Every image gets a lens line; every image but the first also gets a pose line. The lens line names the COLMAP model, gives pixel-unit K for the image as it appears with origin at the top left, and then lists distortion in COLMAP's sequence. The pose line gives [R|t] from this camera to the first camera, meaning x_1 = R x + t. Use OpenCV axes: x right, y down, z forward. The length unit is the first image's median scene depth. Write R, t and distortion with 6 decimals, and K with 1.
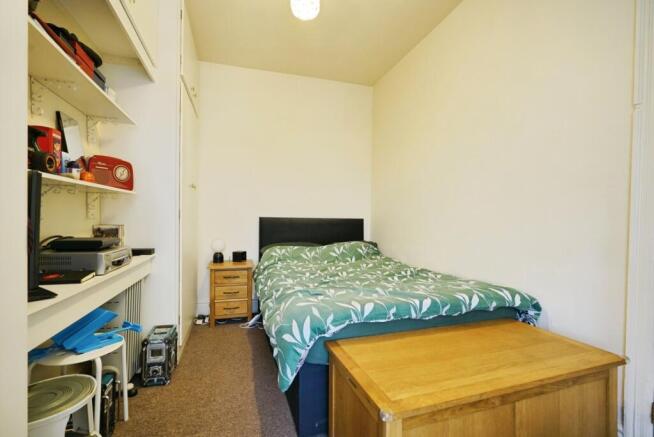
lens RADIAL K [[294.0, 0, 324.8], [0, 294.0, 221.6], [0, 0, 1]] dist [-0.002953, -0.000141]
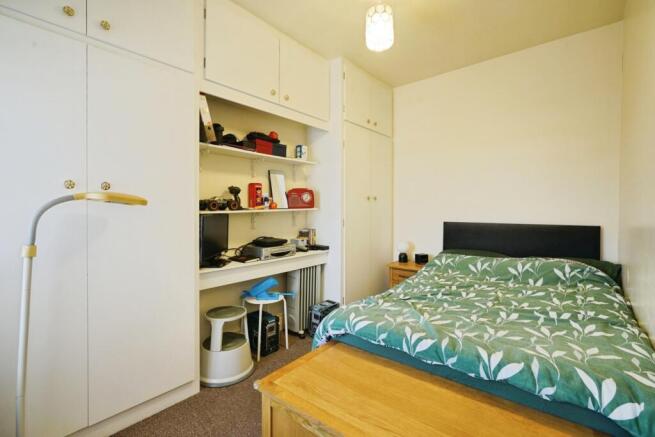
lens RADIAL K [[294.5, 0, 322.5], [0, 294.5, 214.0], [0, 0, 1]] dist [-0.002953, -0.000141]
pose [[0.540200, 0.000699, -0.841536, 0.688102], [0.002523, 0.999994, 0.002450, -0.078737], [0.841533, -0.003447, 0.540195, 0.213718]]
